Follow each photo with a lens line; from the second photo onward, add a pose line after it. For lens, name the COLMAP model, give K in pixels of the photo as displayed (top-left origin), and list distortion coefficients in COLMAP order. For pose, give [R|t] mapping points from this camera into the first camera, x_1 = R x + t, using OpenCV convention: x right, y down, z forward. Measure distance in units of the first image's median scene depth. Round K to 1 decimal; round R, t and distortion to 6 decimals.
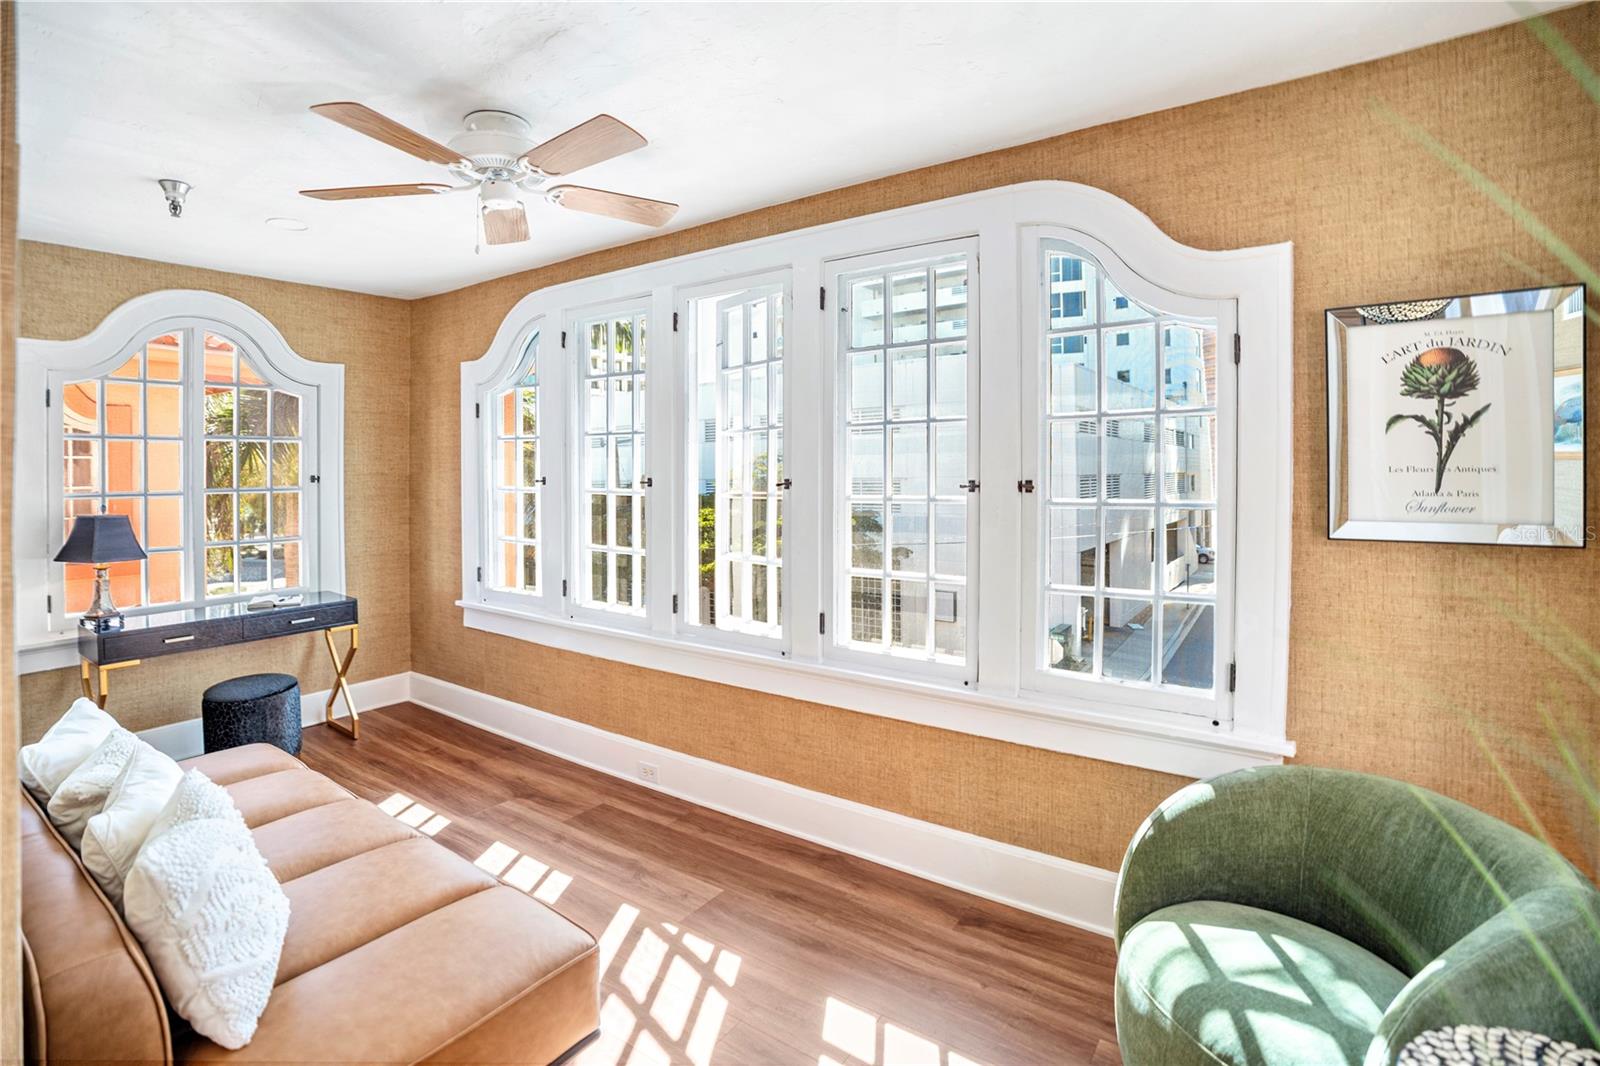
lens RADIAL K [[762.8, 0, 778.3], [0, 762.8, 476.5], [0, 0, 1]] dist [-0.064880, 0.019243]
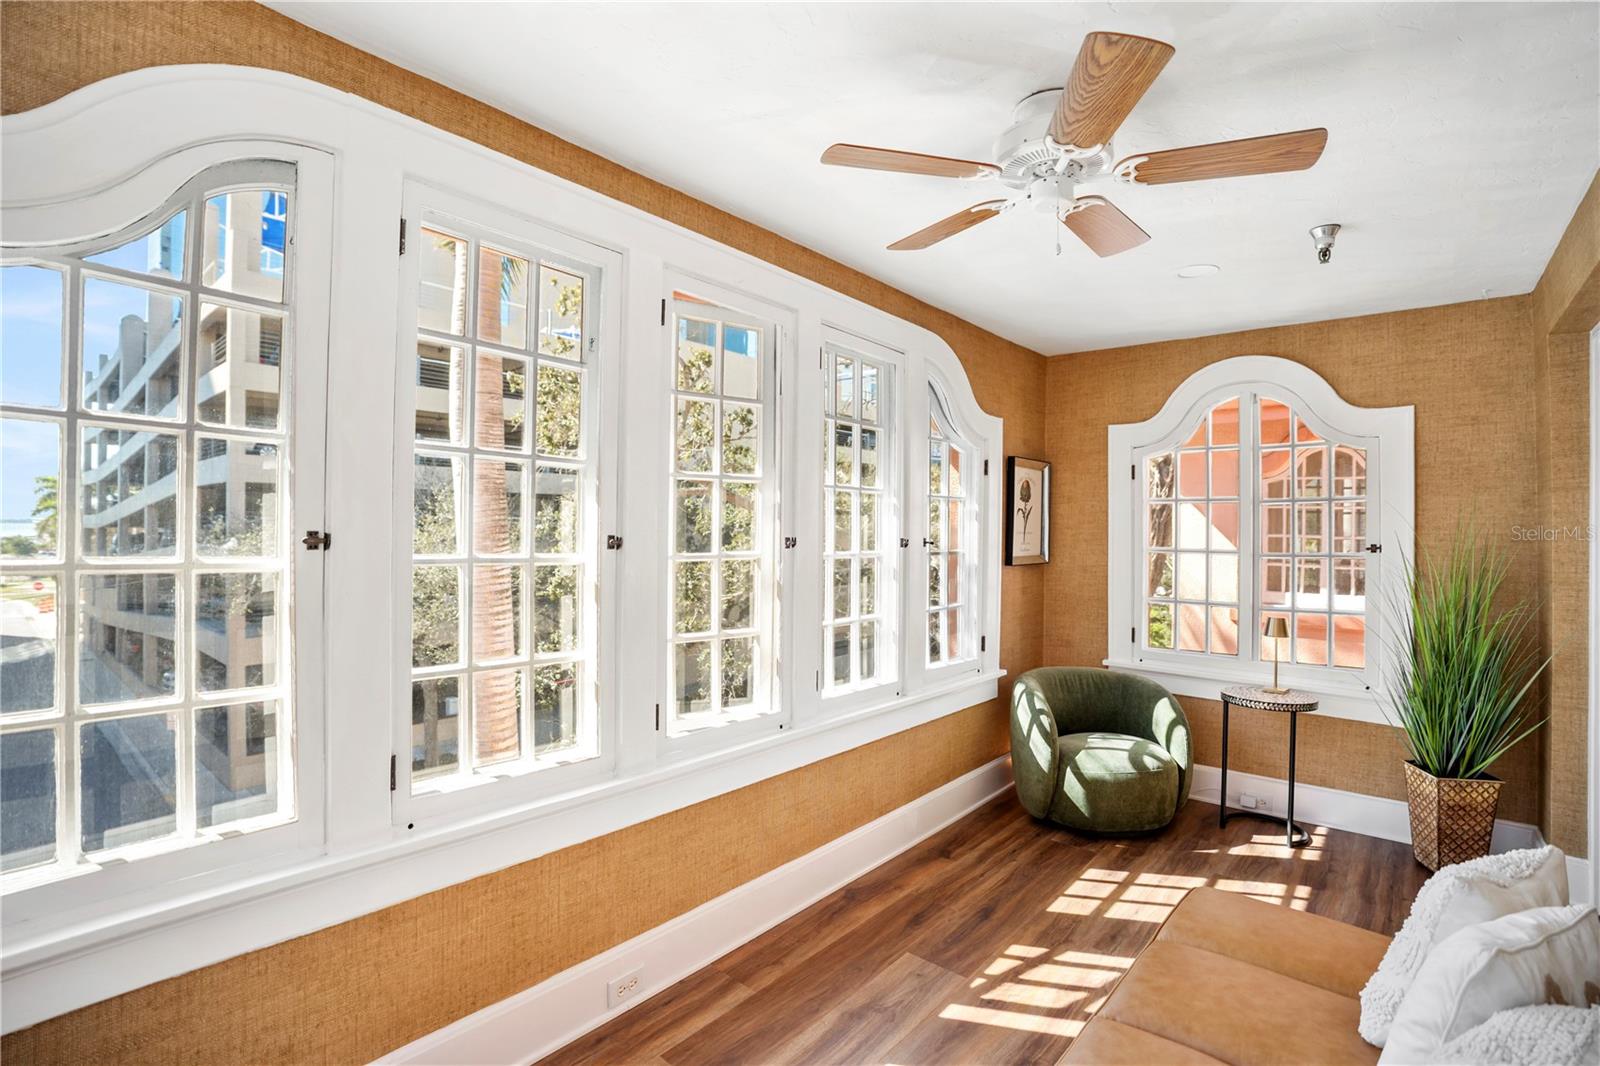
lens RADIAL K [[762.8, 0, 798.0], [0, 762.8, 534.7], [0, 0, 1]] dist [-0.064880, 0.019243]
pose [[0.070034, 0.009698, 0.997497, -1.114182], [0.002586, 0.999948, -0.009903, 0.013904], [-0.997541, 0.003273, 0.070005, 1.119240]]
